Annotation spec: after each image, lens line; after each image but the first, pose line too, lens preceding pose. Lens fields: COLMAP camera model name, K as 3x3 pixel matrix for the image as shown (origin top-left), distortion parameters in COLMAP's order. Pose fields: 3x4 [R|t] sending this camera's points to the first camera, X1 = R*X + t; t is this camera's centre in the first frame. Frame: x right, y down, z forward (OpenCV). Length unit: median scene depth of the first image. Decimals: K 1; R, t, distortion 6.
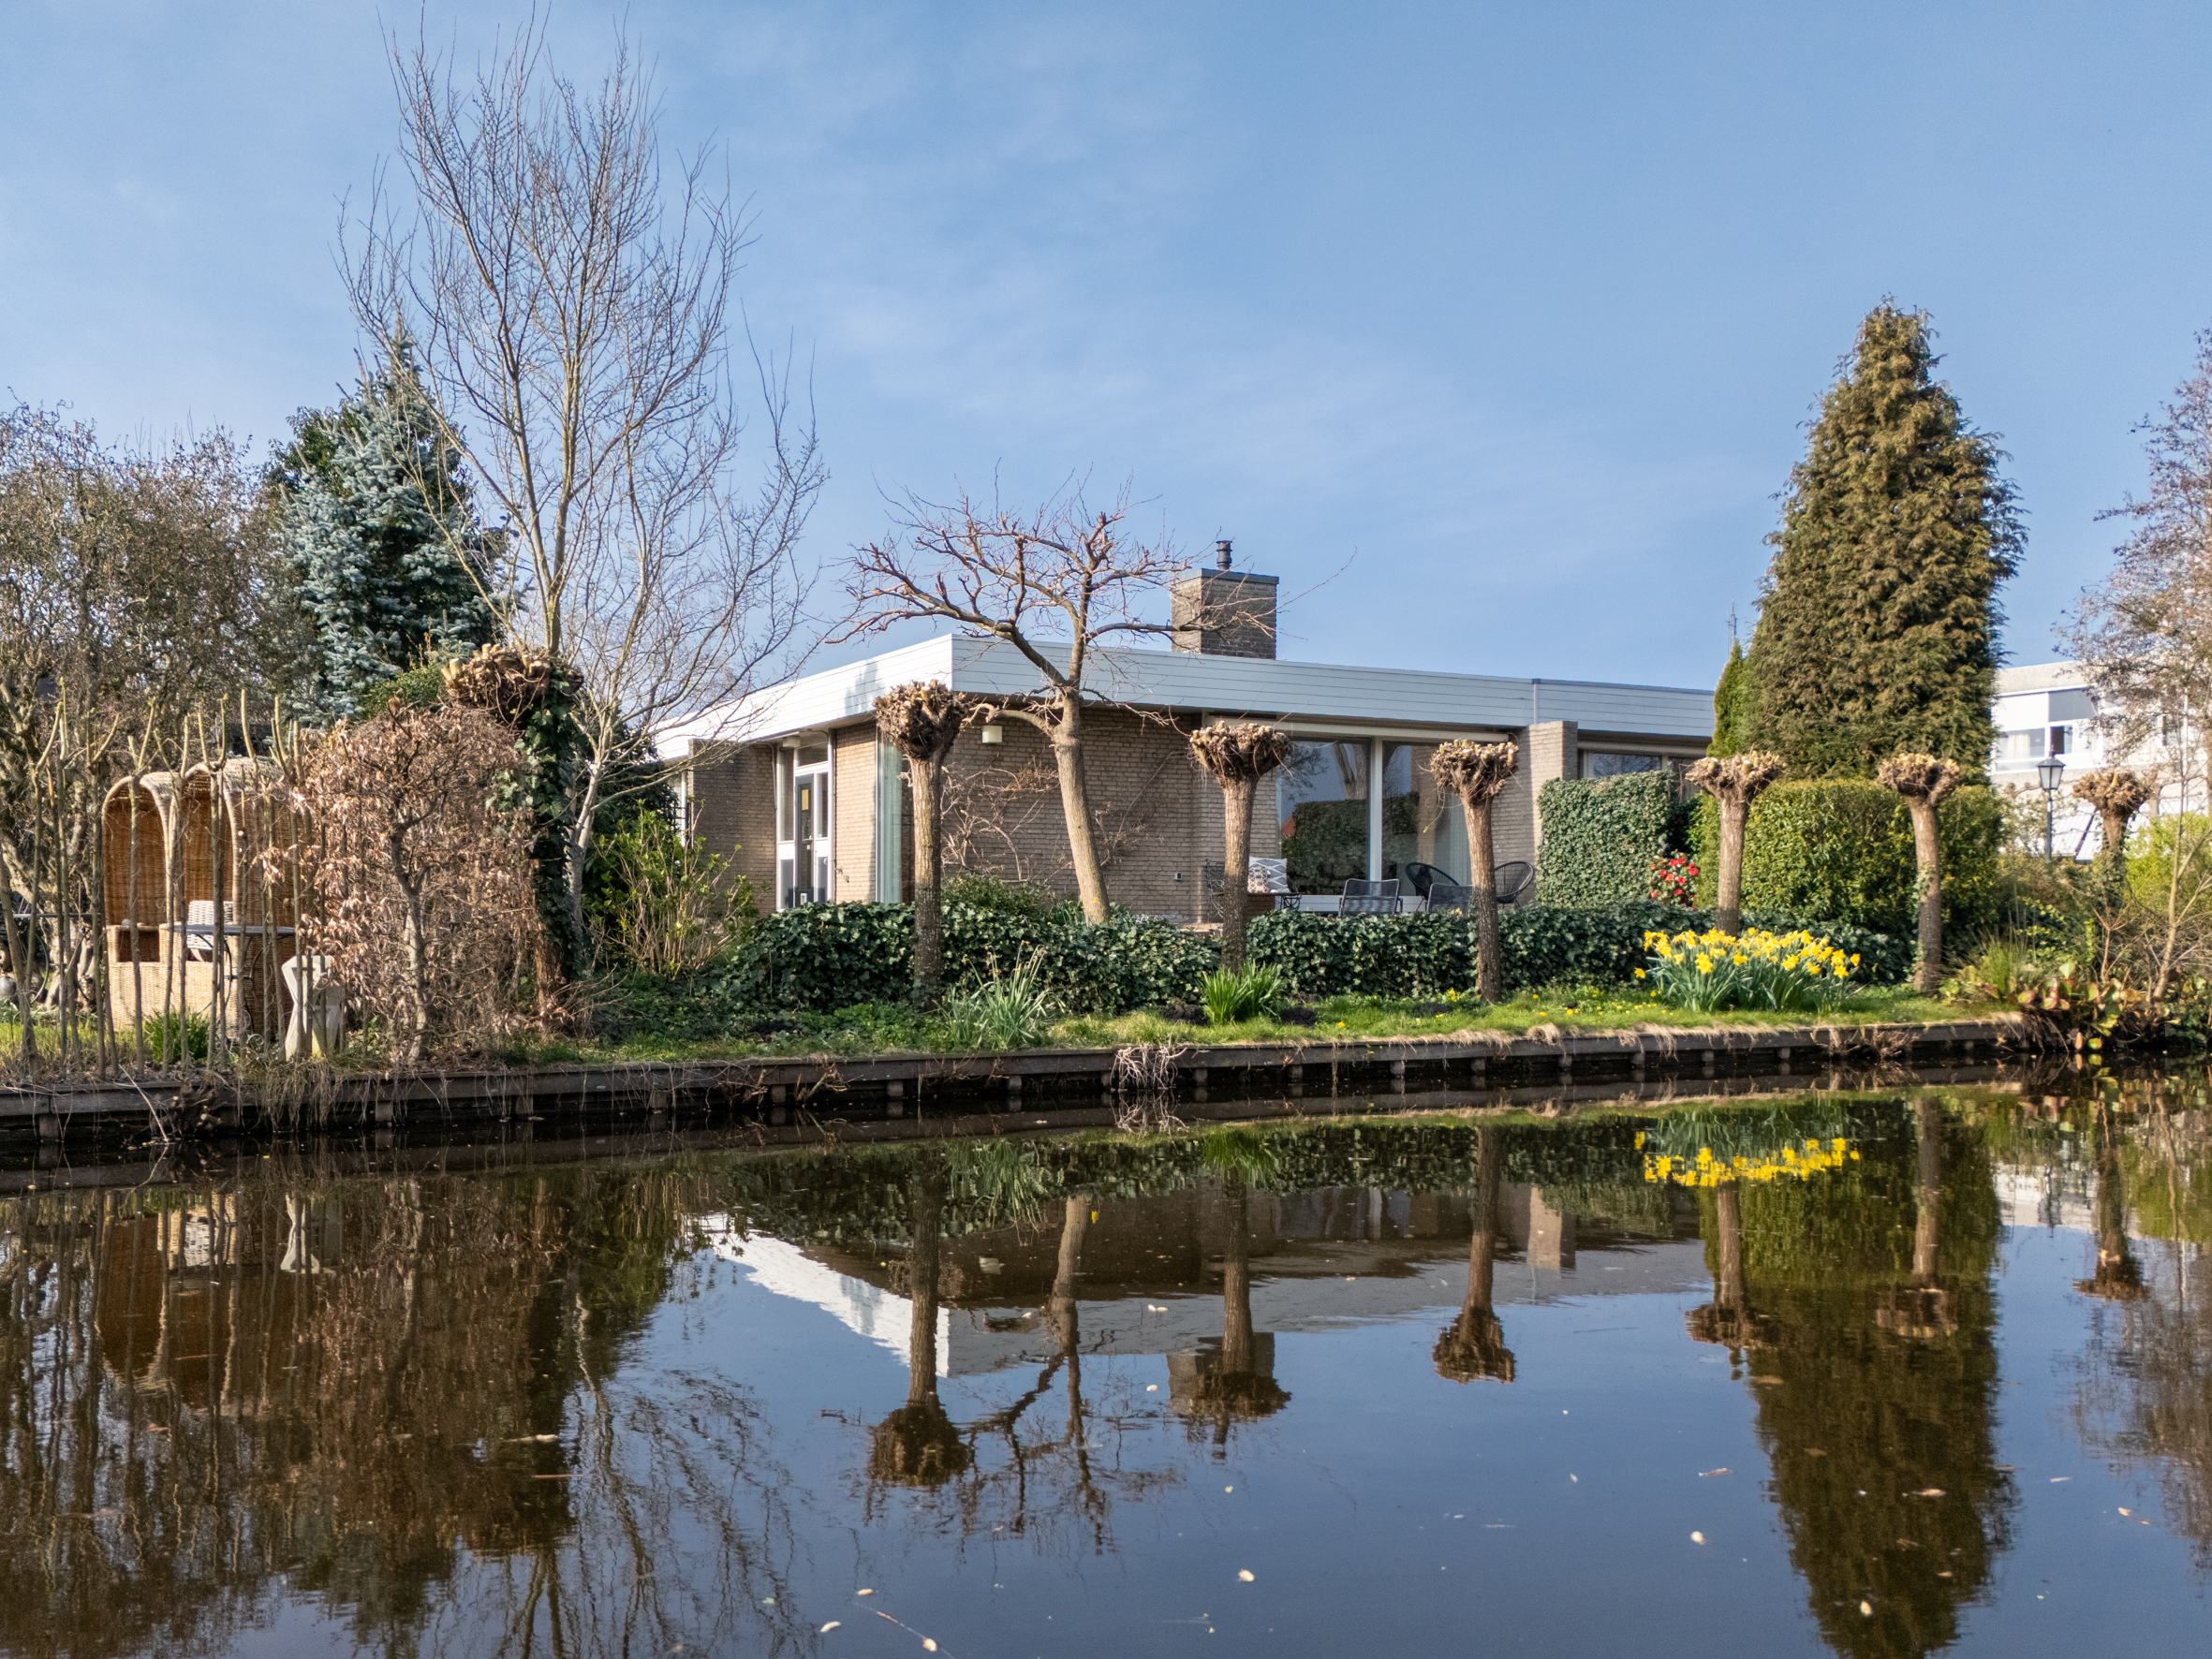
lens RADIAL K [[1996.9, 0, 1106.0], [0, 1996.9, 829.5], [0, 0, 1]] dist [0.007261, -0.002053]
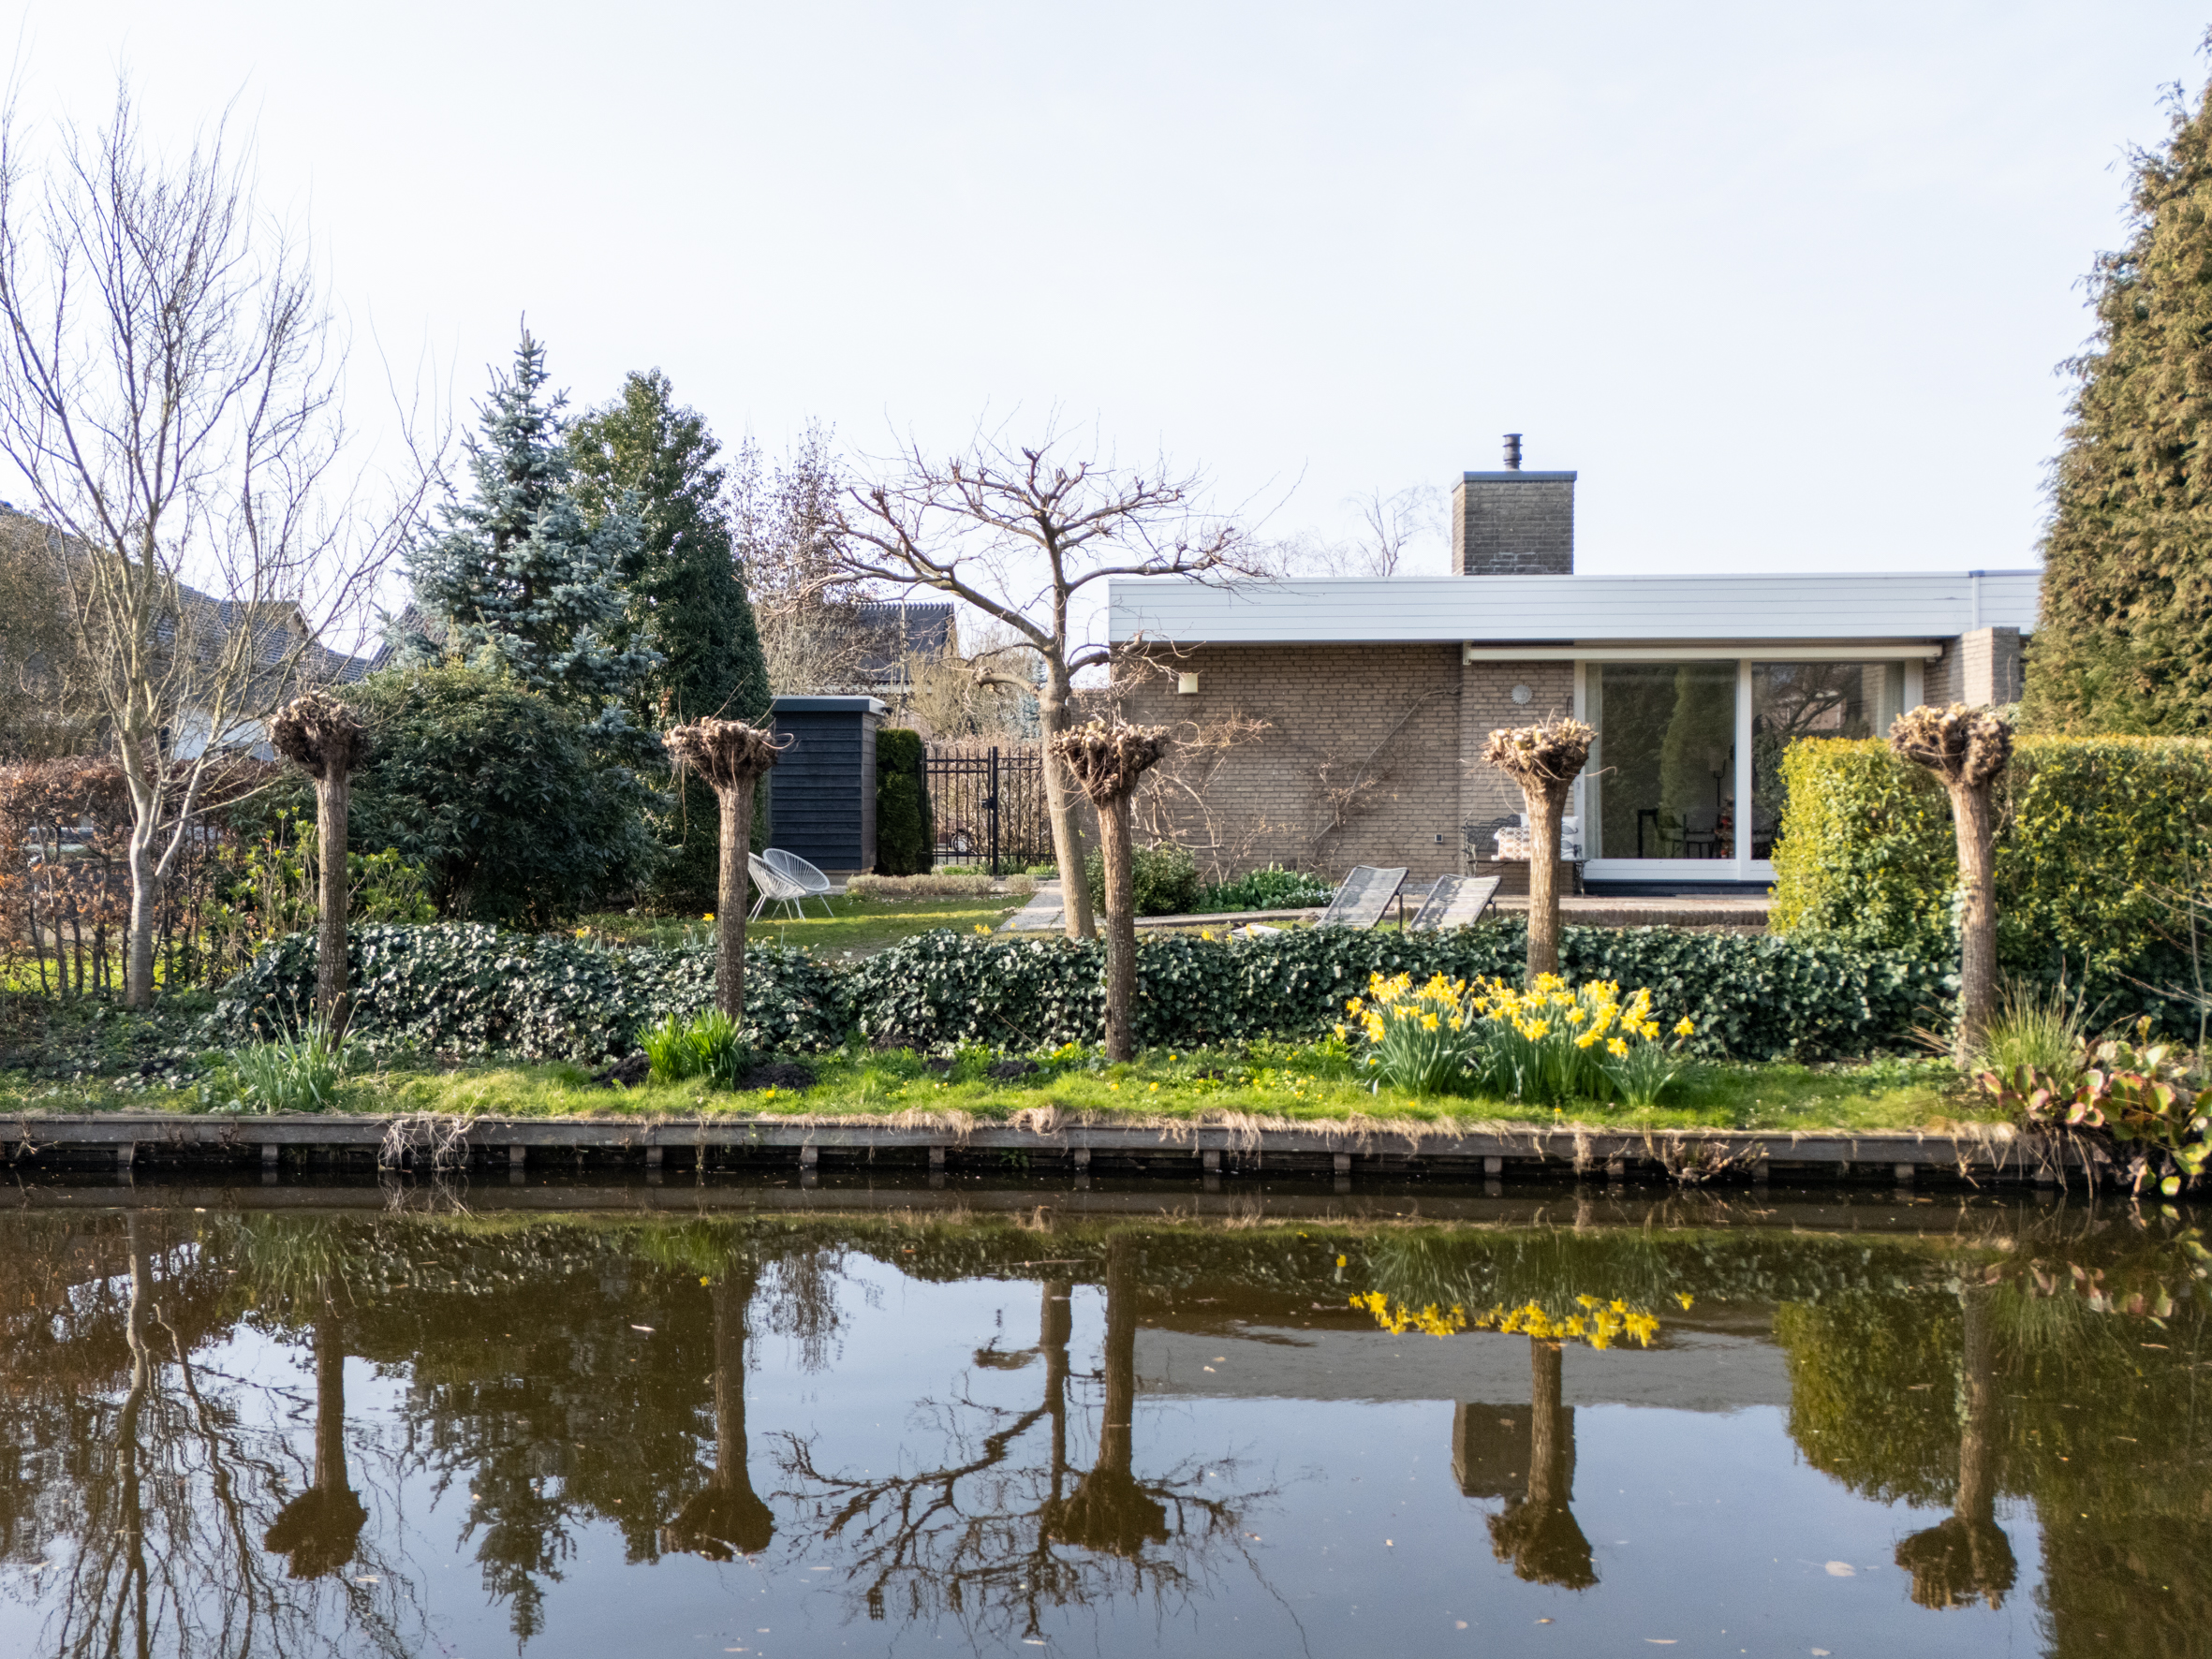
lens RADIAL K [[2009.1, 0, 1024.2], [0, 2009.1, 689.7], [0, 0, 1]] dist [0.131976, -0.192740]
pose [[0.852568, -0.035582, -0.521404, 0.533479], [0.025270, 0.999319, -0.026878, -0.034619], [0.522005, 0.009739, 0.852887, 0.293409]]
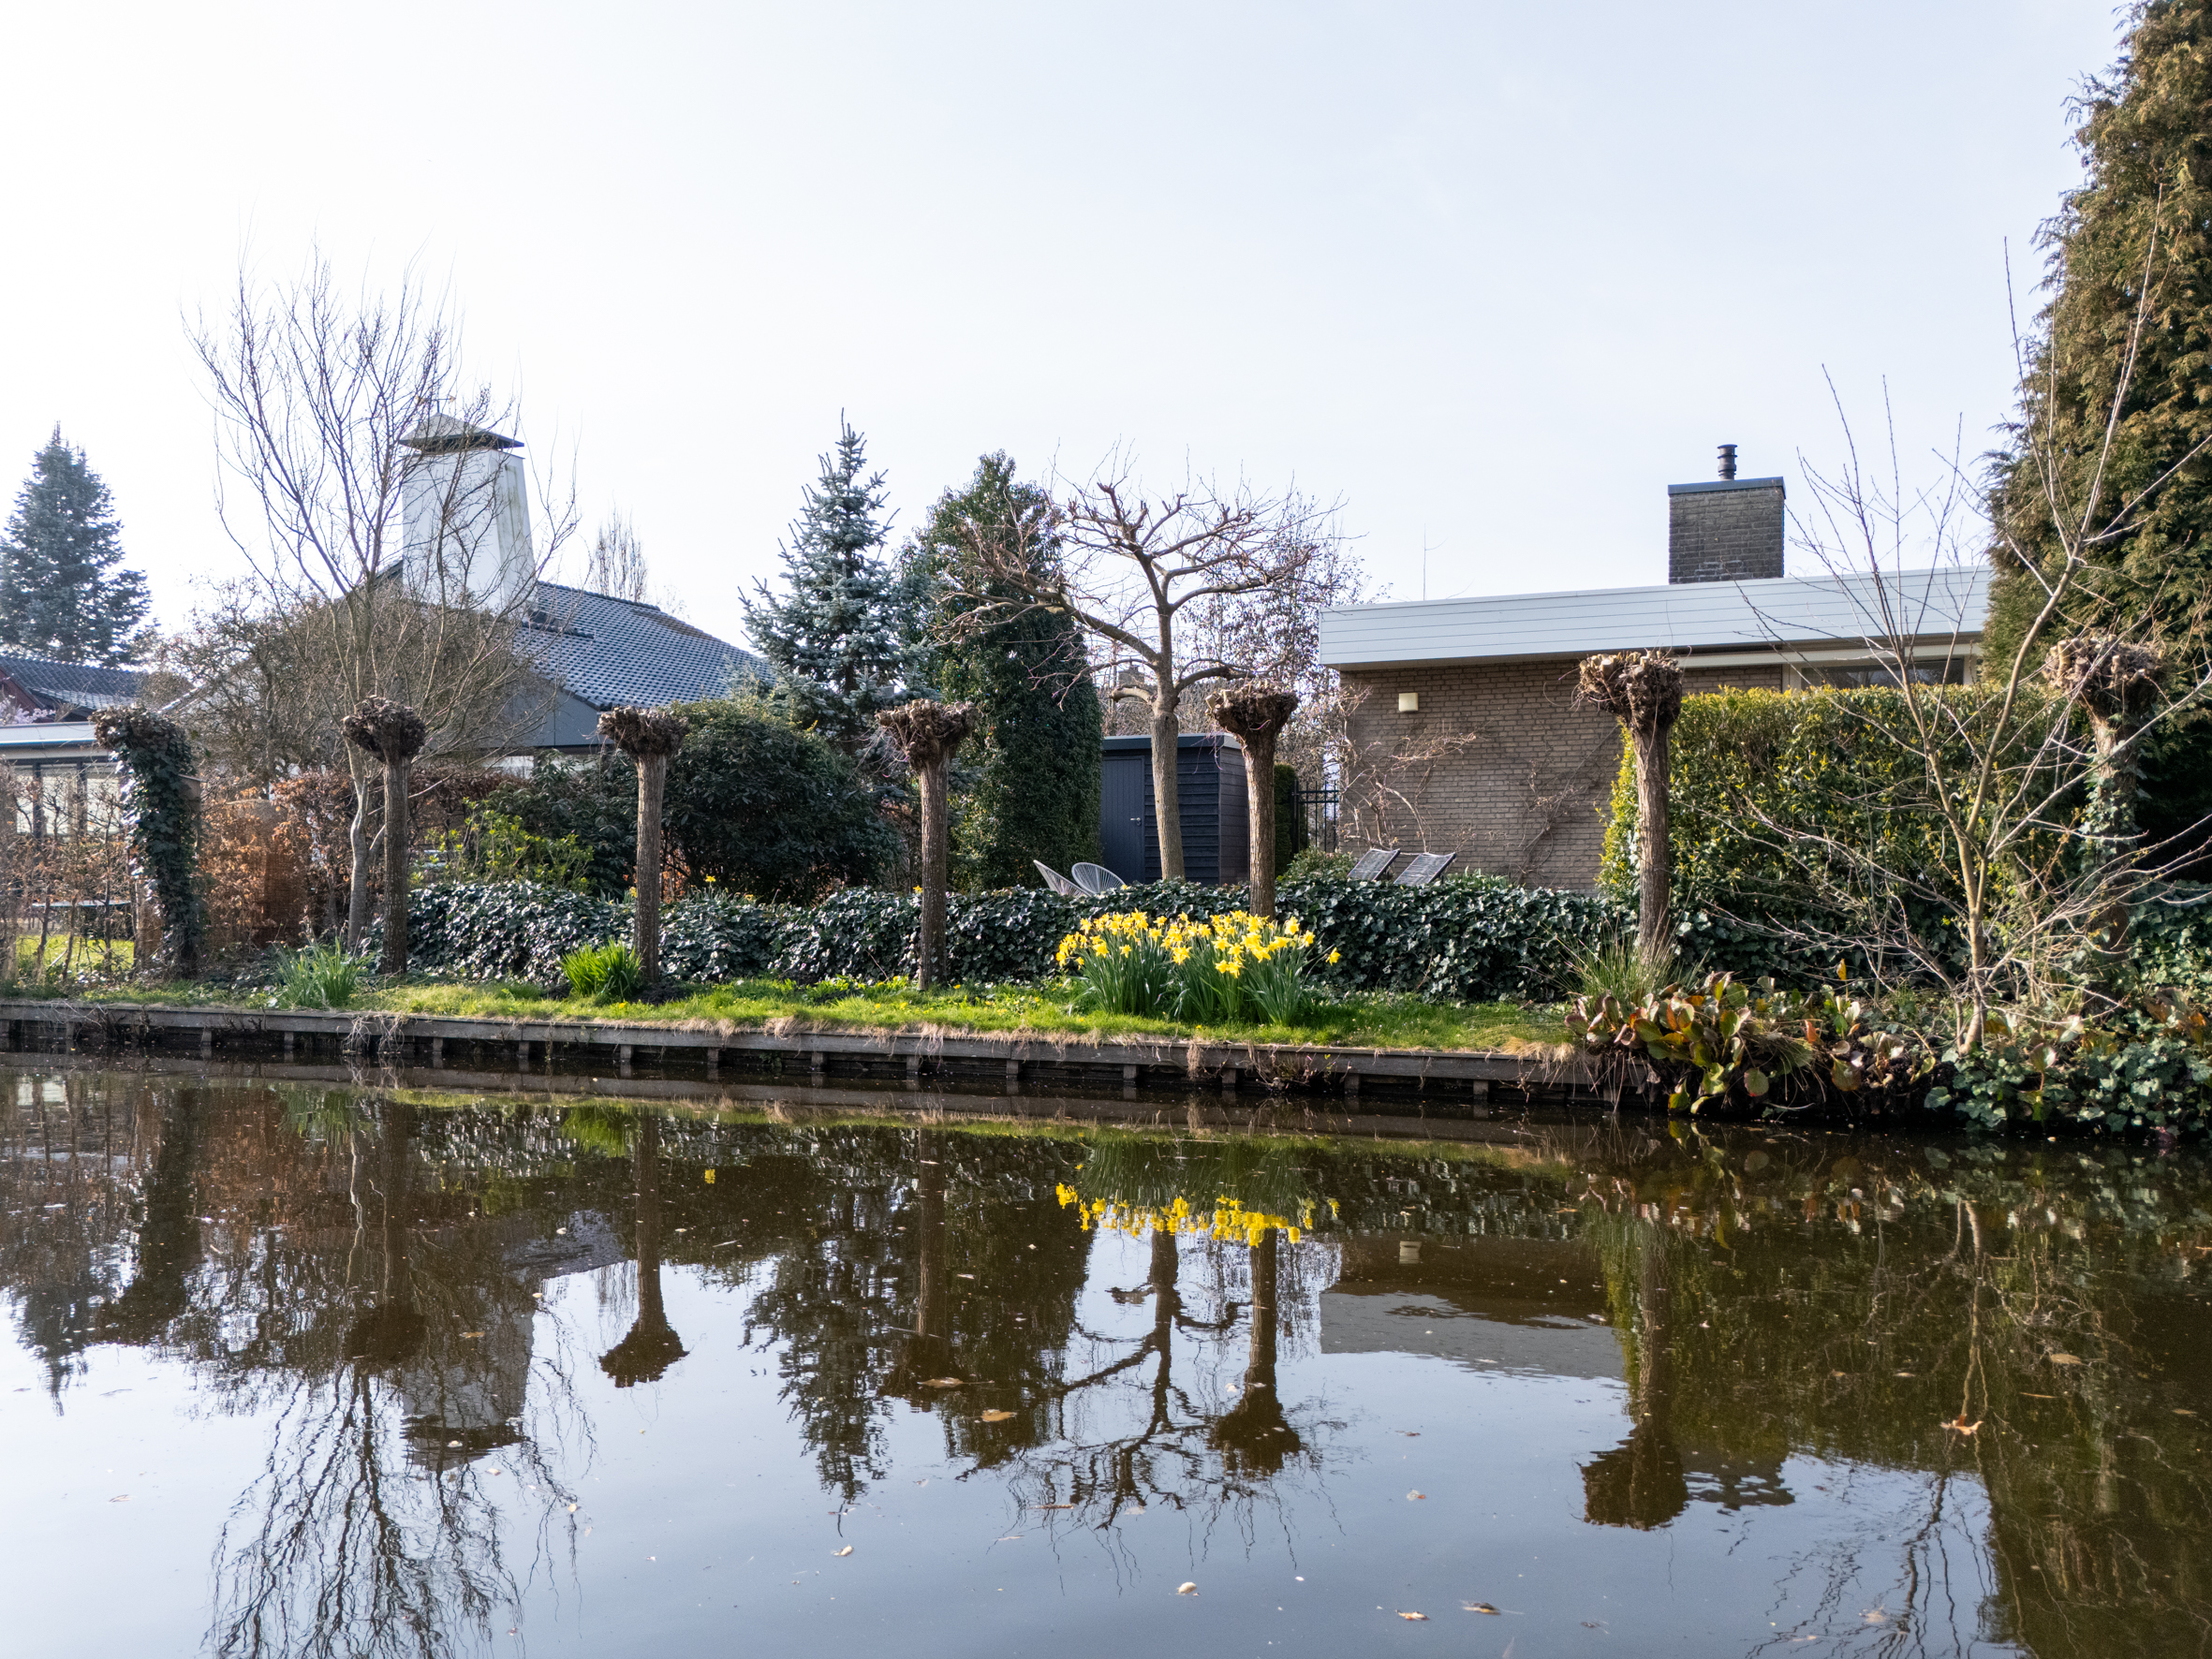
lens RADIAL K [[1884.4, 0, 1111.2], [0, 1884.4, 712.1], [0, 0, 1]] dist [0.070857, -0.010272]
pose [[0.621060, -0.074093, -0.780253, 0.852673], [0.035207, 0.997154, -0.066667, 0.019445], [0.782972, 0.013934, 0.621901, 0.499170]]
